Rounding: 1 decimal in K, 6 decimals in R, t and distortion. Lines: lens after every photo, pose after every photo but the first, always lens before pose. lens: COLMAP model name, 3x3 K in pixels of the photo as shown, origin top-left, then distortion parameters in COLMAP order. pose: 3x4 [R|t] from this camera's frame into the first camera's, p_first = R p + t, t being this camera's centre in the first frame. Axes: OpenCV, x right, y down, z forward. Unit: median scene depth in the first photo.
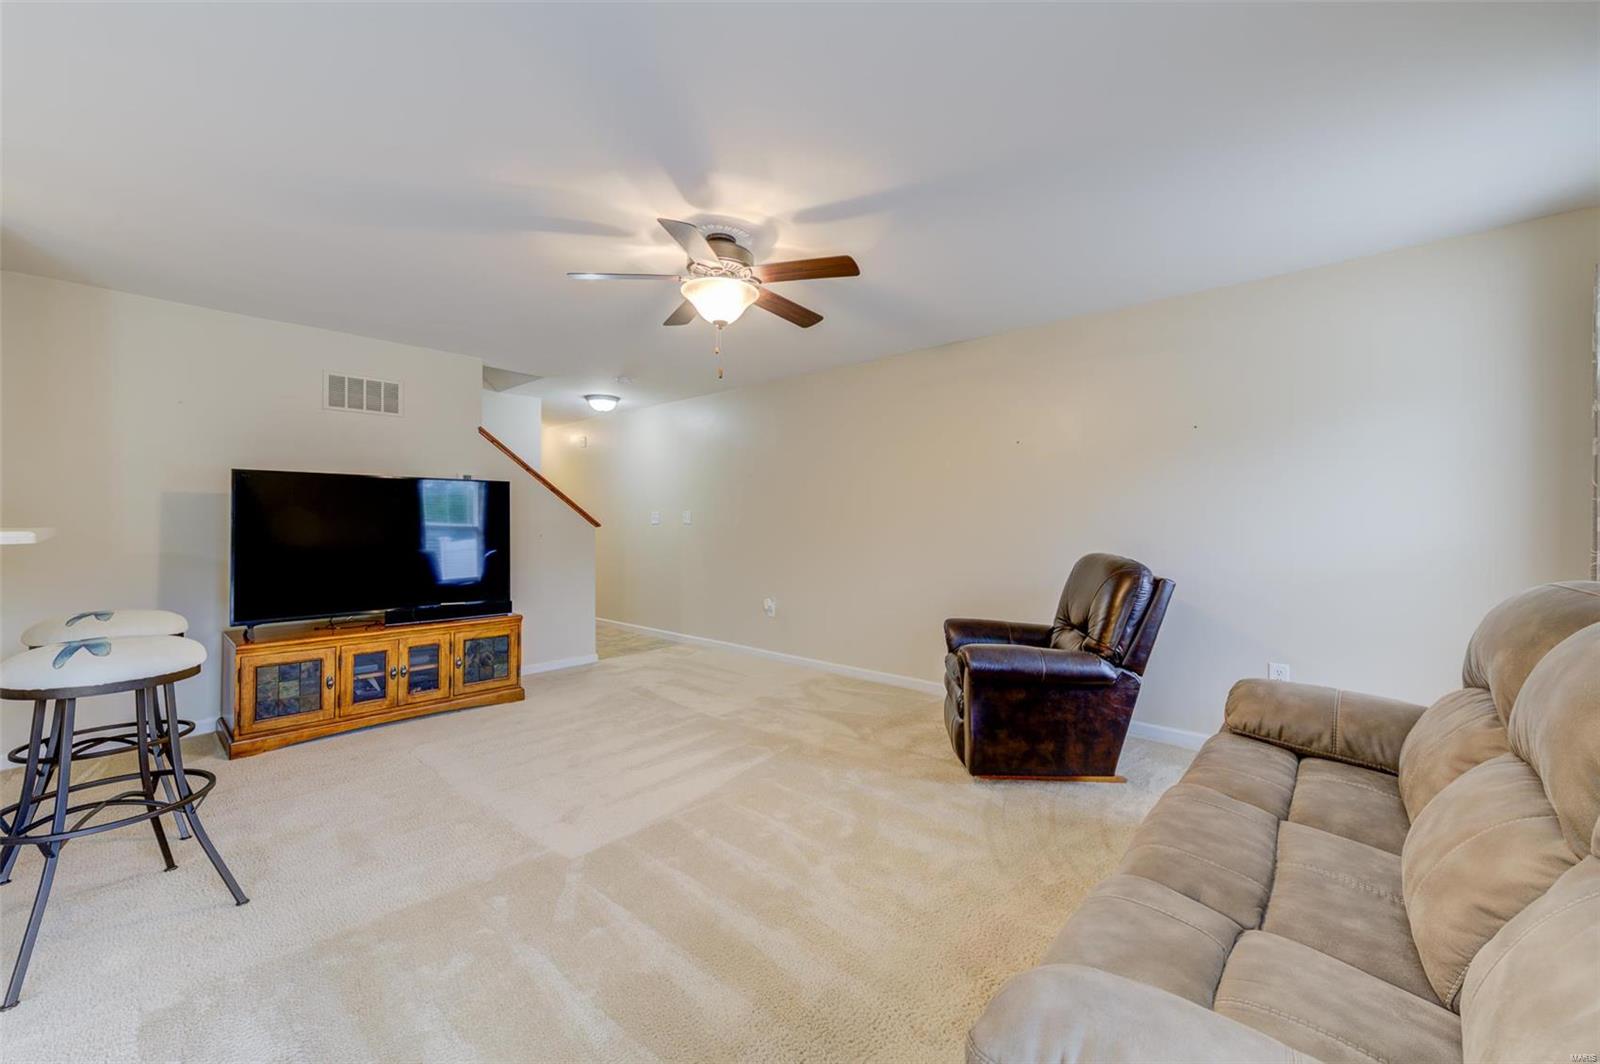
lens RADIAL K [[628.3, 0, 809.7], [0, 628.3, 516.5], [0, 0, 1]] dist [0.004148, -0.000178]
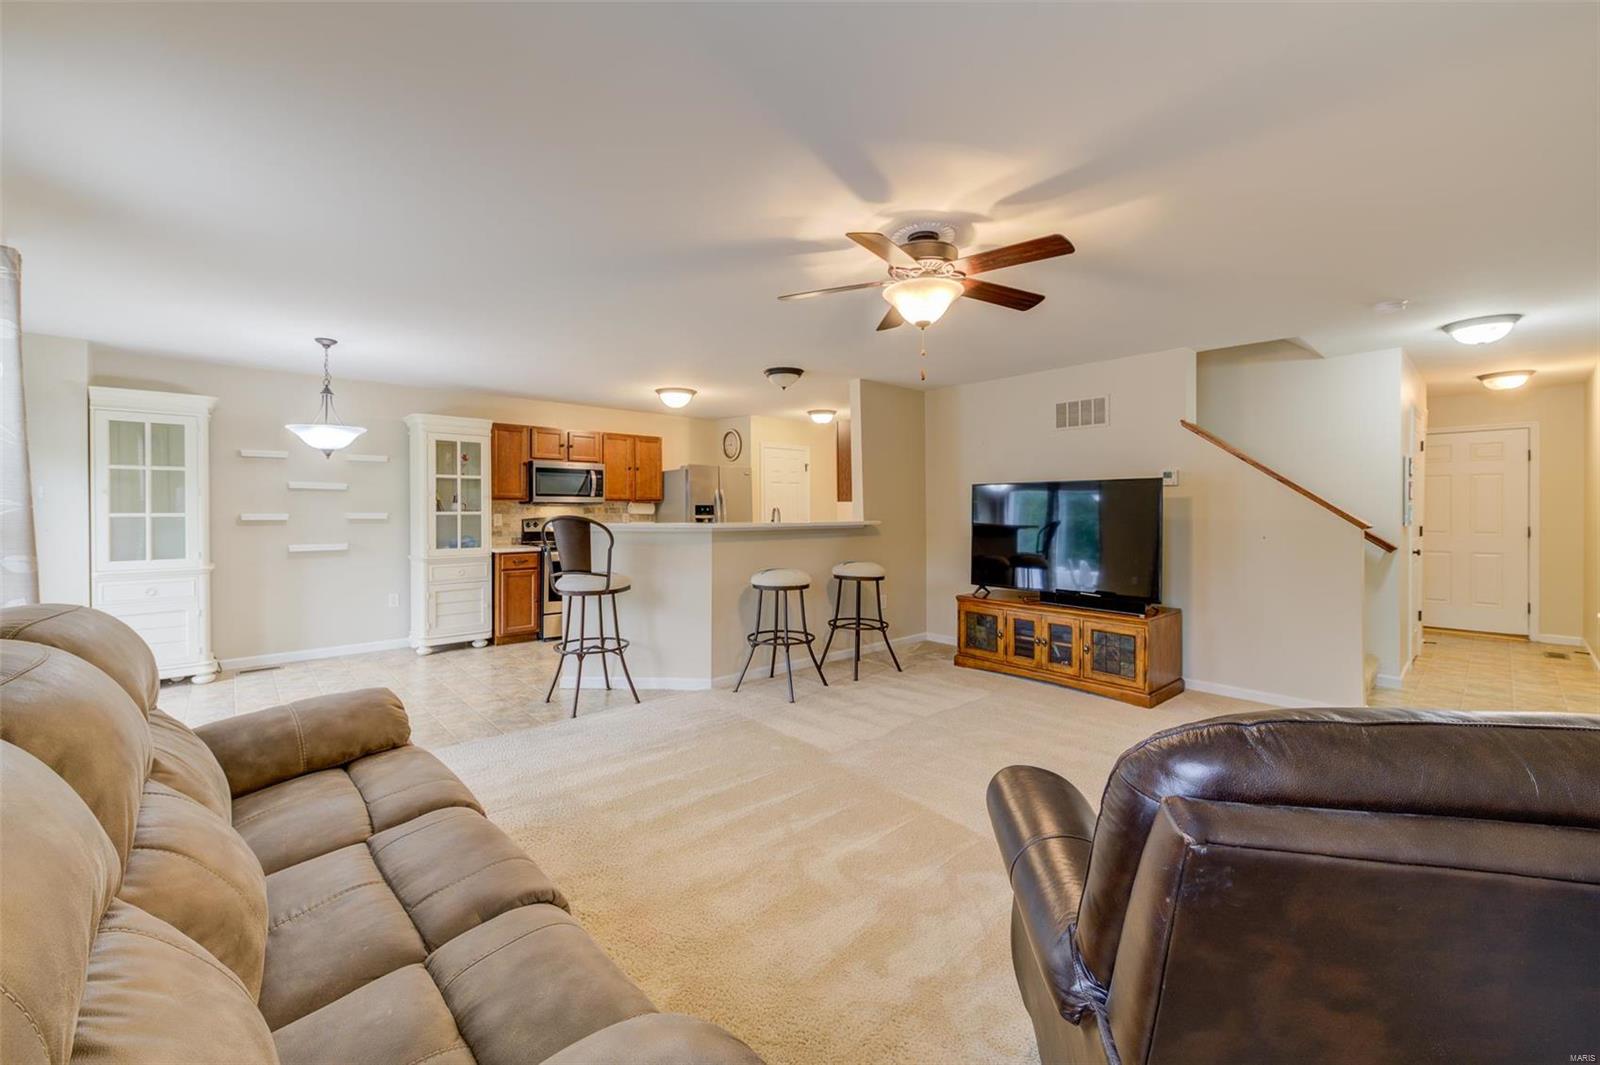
lens RADIAL K [[628.3, 0, 790.3], [0, 628.3, 518.1], [0, 0, 1]] dist [0.004148, -0.000178]
pose [[-0.114797, 0.012246, -0.993313, 0.566849], [0.009032, 0.999896, 0.011283, -0.011244], [0.993348, -0.007676, -0.114896, 0.597990]]
